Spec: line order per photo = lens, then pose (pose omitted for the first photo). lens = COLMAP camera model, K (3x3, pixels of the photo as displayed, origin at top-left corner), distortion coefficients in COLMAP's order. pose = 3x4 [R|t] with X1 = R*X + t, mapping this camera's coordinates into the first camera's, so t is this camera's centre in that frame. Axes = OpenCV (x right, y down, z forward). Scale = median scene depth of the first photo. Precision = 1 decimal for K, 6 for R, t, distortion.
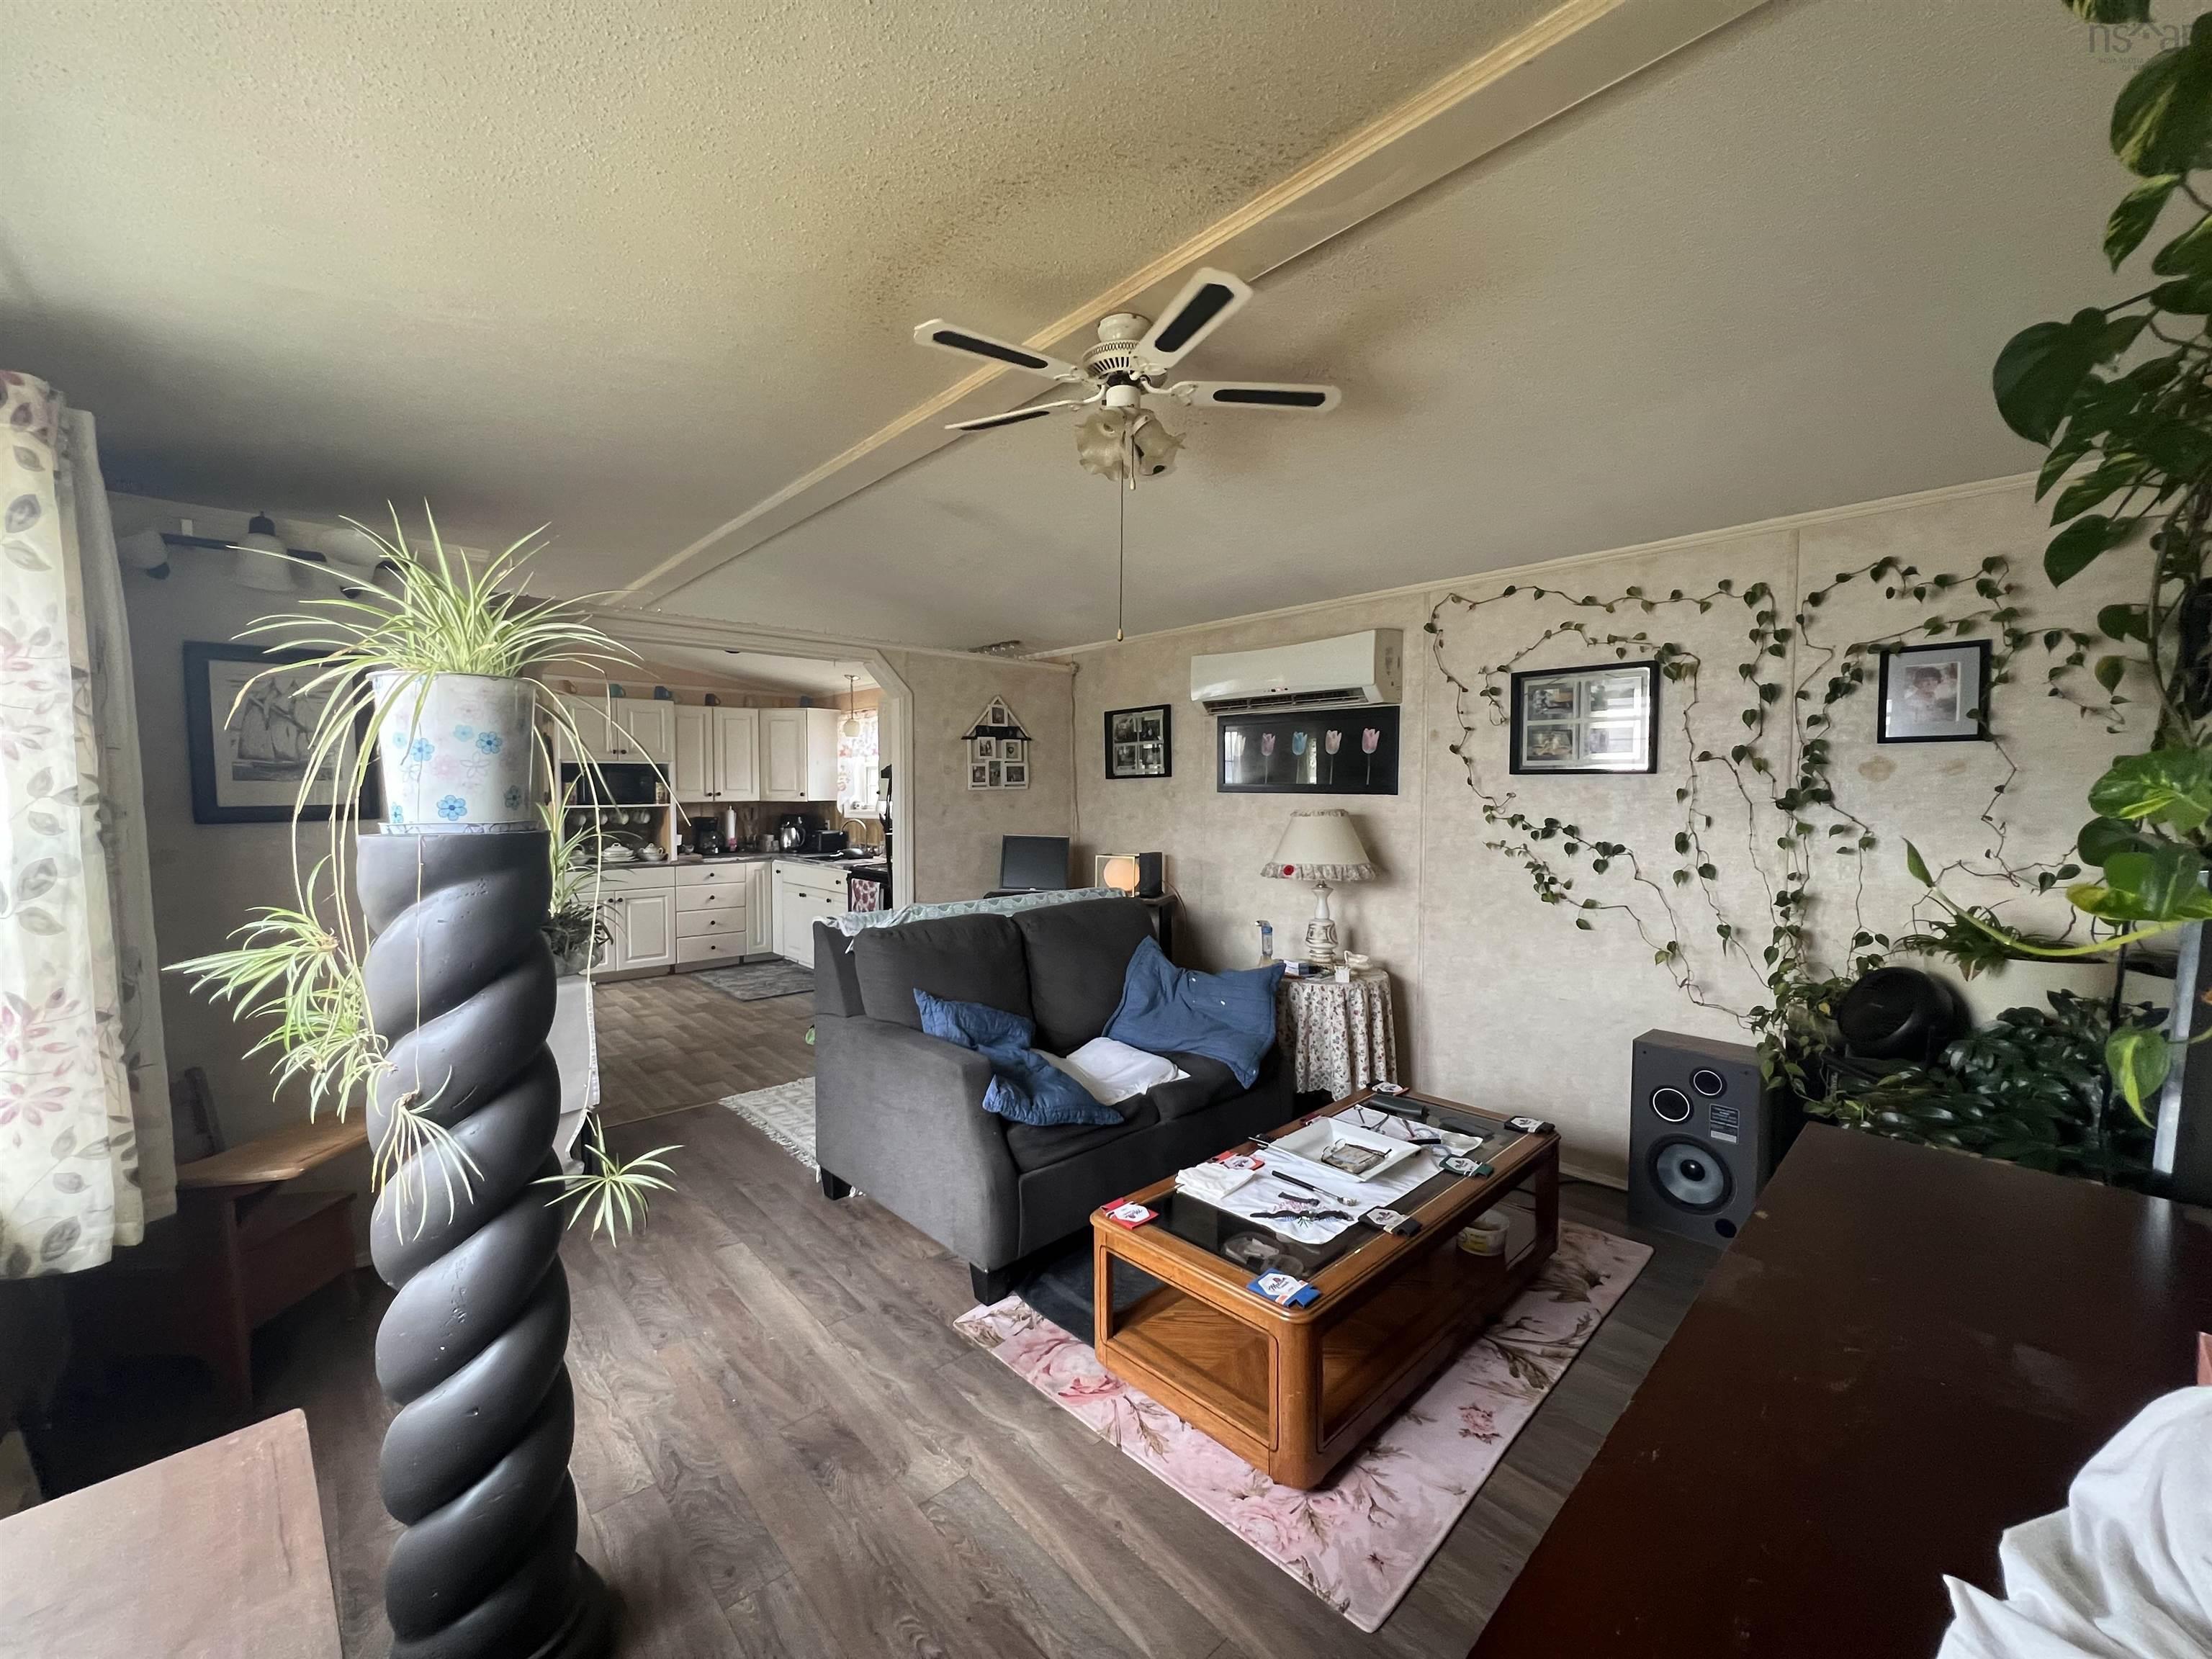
lens RADIAL K [[882.4, 0, 1096.1], [0, 882.4, 840.1], [0, 0, 1]] dist [-0.000787, -0.000022]
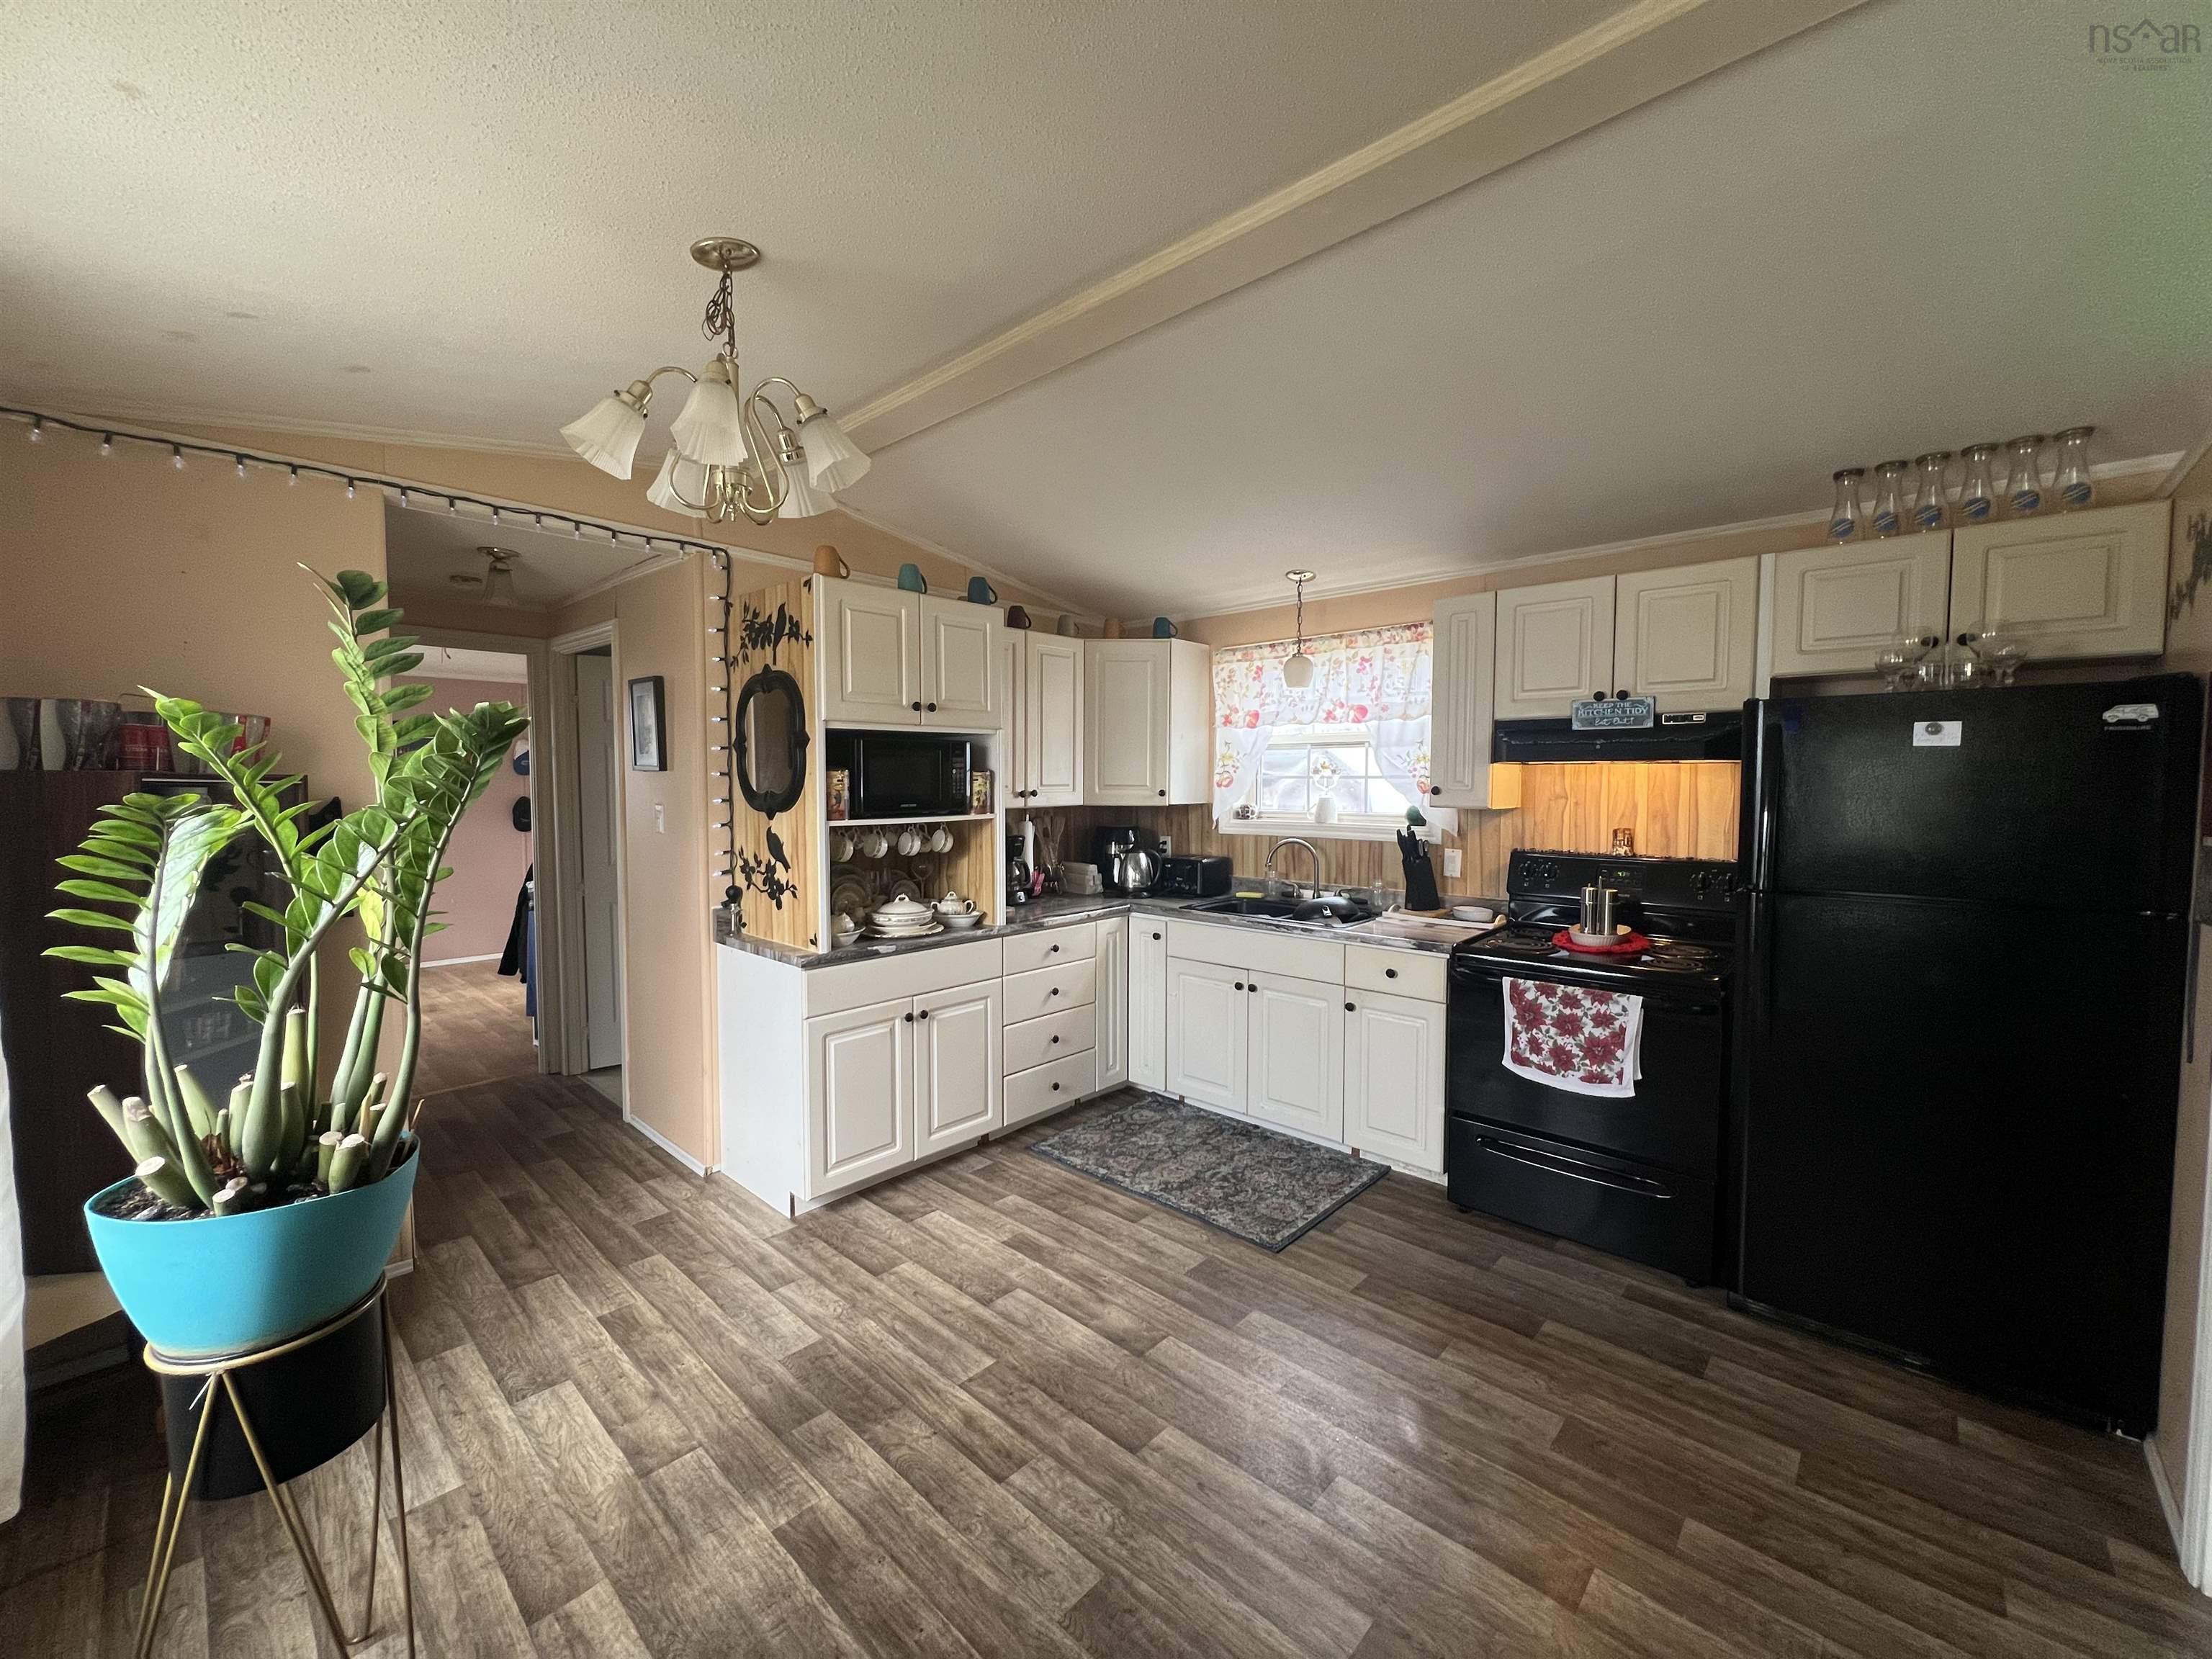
lens RADIAL K [[882.4, 0, 1116.9], [0, 882.4, 823.9], [0, 0, 1]] dist [-0.000787, -0.000022]
pose [[0.997025, -0.000565, 0.077080, -0.407809], [0.001276, 0.999957, -0.009174, -0.027144], [-0.077071, 0.009245, 0.996983, 0.447431]]
